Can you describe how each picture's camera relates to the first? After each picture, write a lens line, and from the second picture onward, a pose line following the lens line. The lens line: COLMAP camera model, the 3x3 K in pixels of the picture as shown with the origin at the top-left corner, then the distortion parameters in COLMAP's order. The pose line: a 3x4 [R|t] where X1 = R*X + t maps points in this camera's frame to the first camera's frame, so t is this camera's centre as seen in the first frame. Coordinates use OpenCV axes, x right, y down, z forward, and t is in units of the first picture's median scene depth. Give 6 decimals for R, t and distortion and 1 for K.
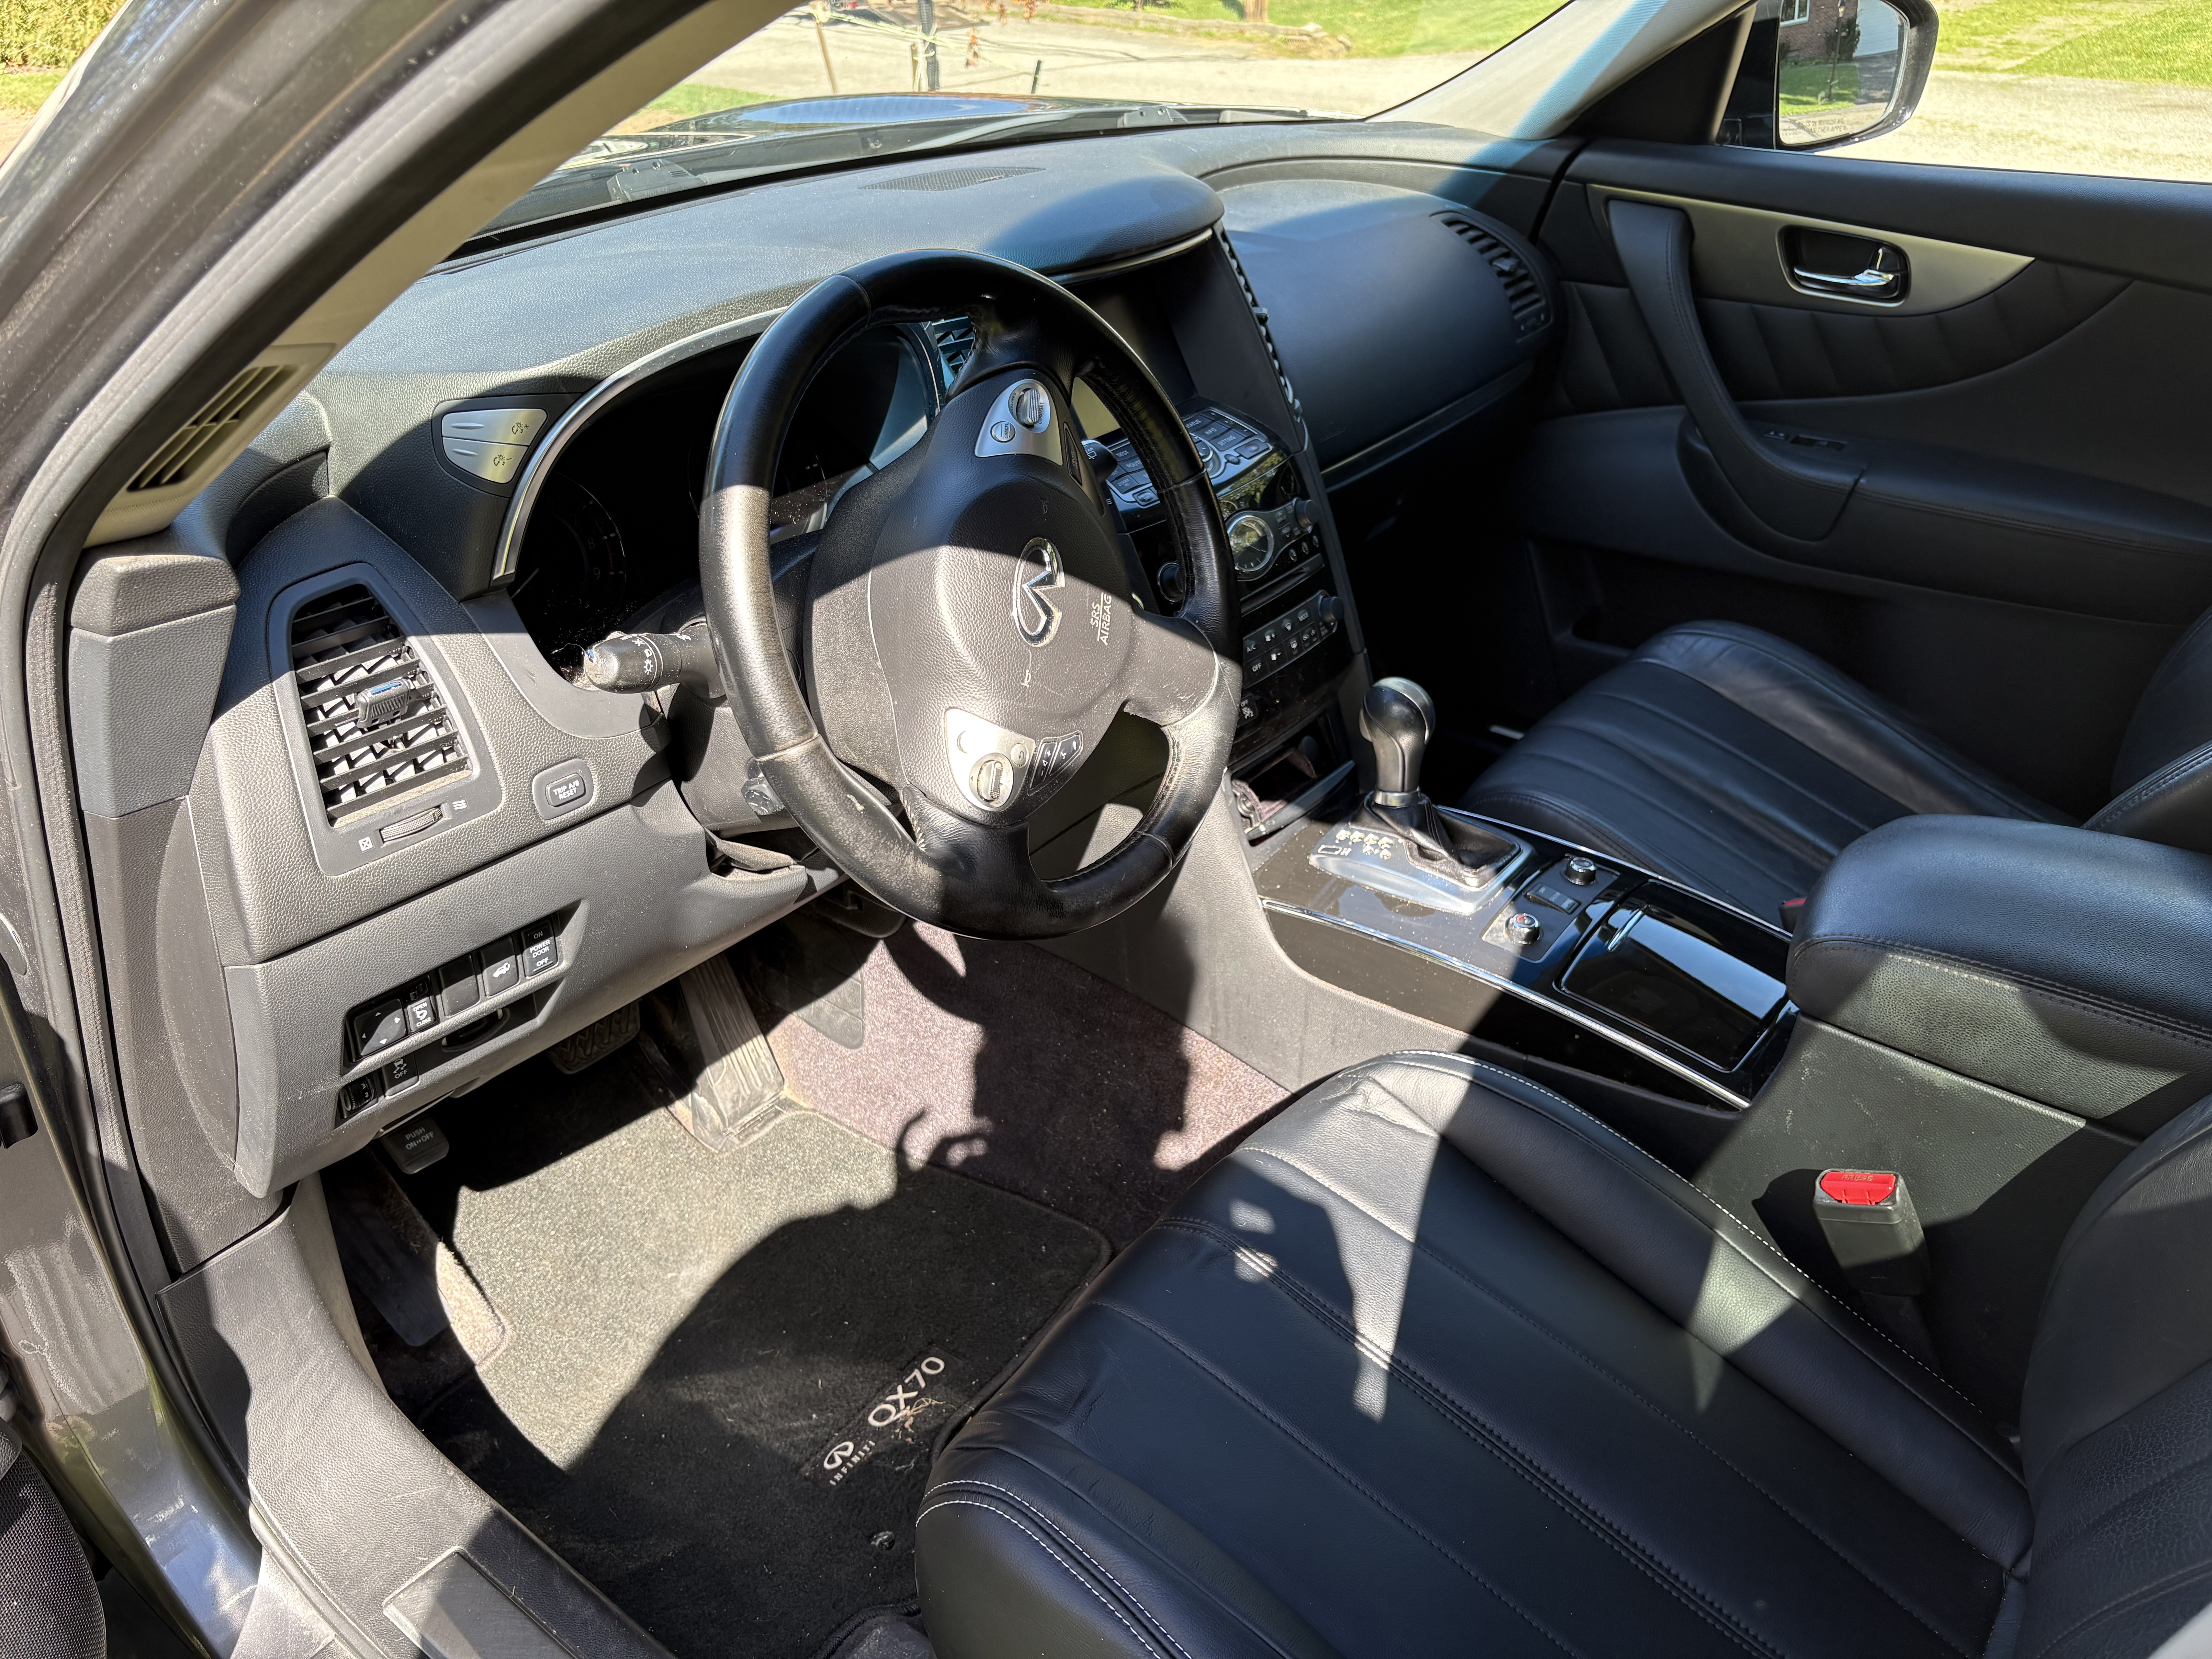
lens RADIAL K [[1685.2, 0, 1109.3], [0, 1685.2, 858.1], [0, 0, 1]] dist [0.013240, -0.006298]
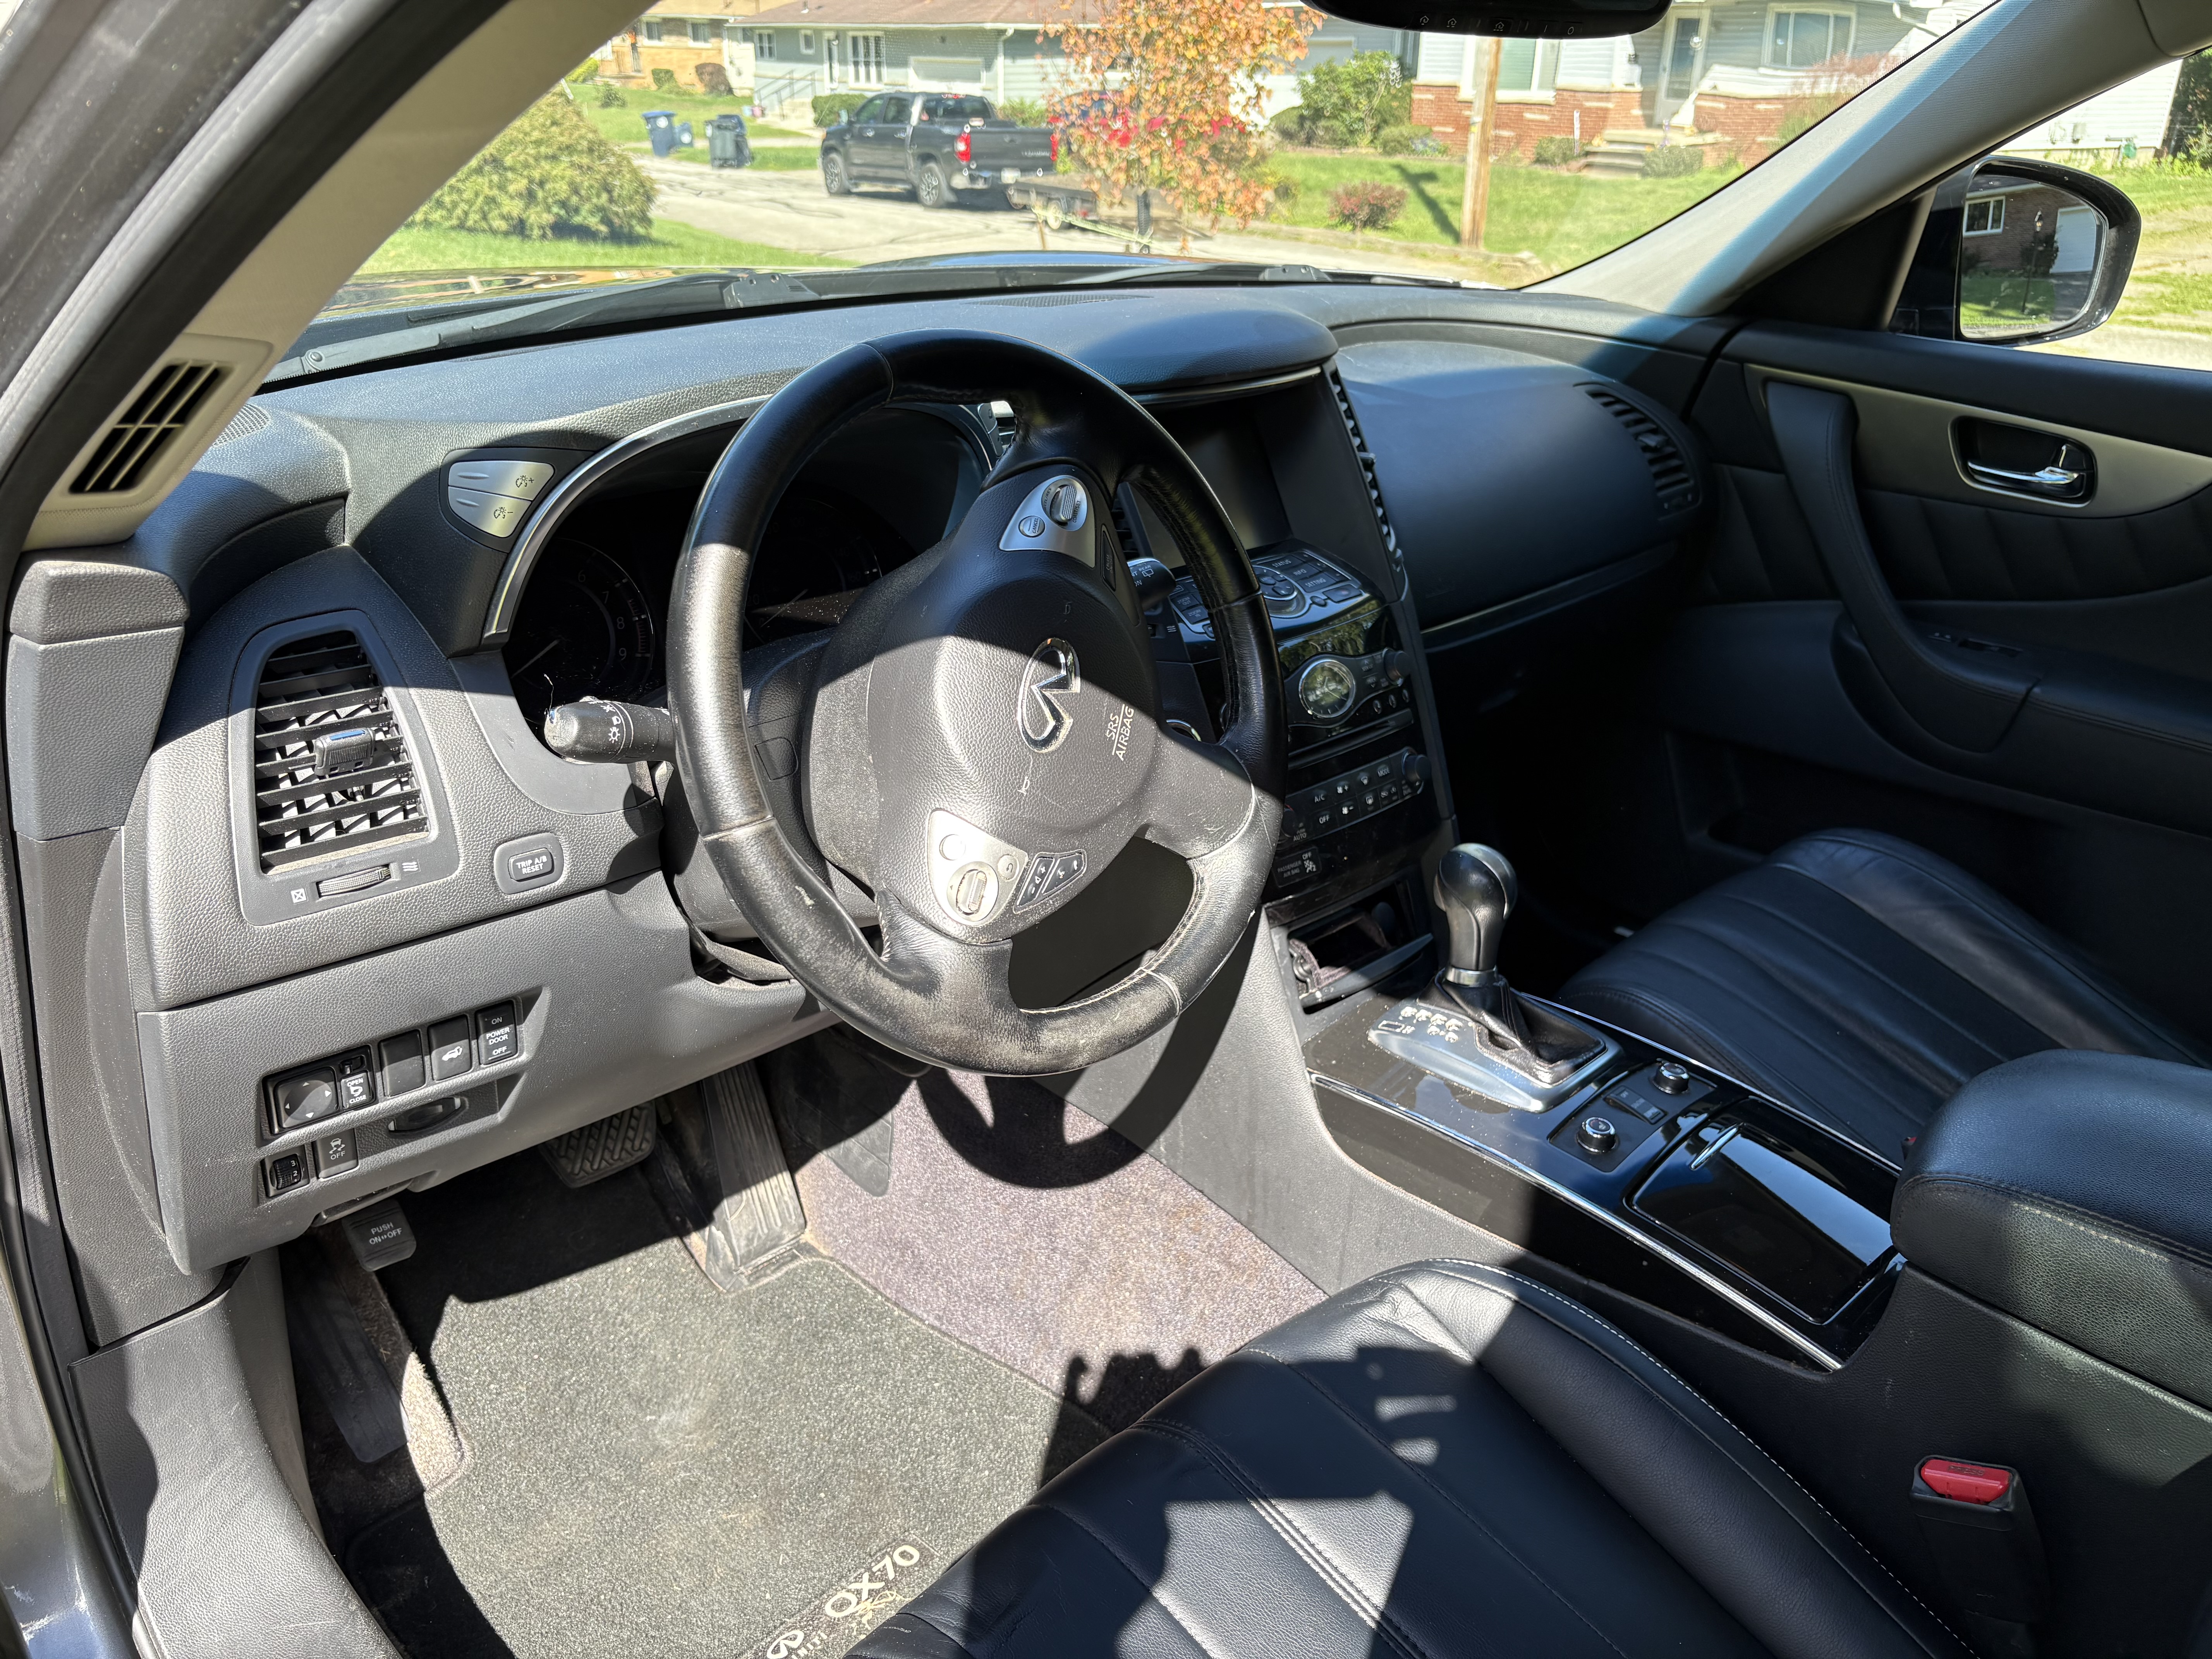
lens RADIAL K [[1694.5, 0, 1097.1], [0, 1694.5, 853.8], [0, 0, 1]] dist [0.031494, -0.038117]
pose [[0.990776, 0.088587, -0.102540, 0.066470], [-0.099401, 0.989421, -0.105665, 0.017461], [0.092094, 0.114883, 0.989101, 0.075115]]
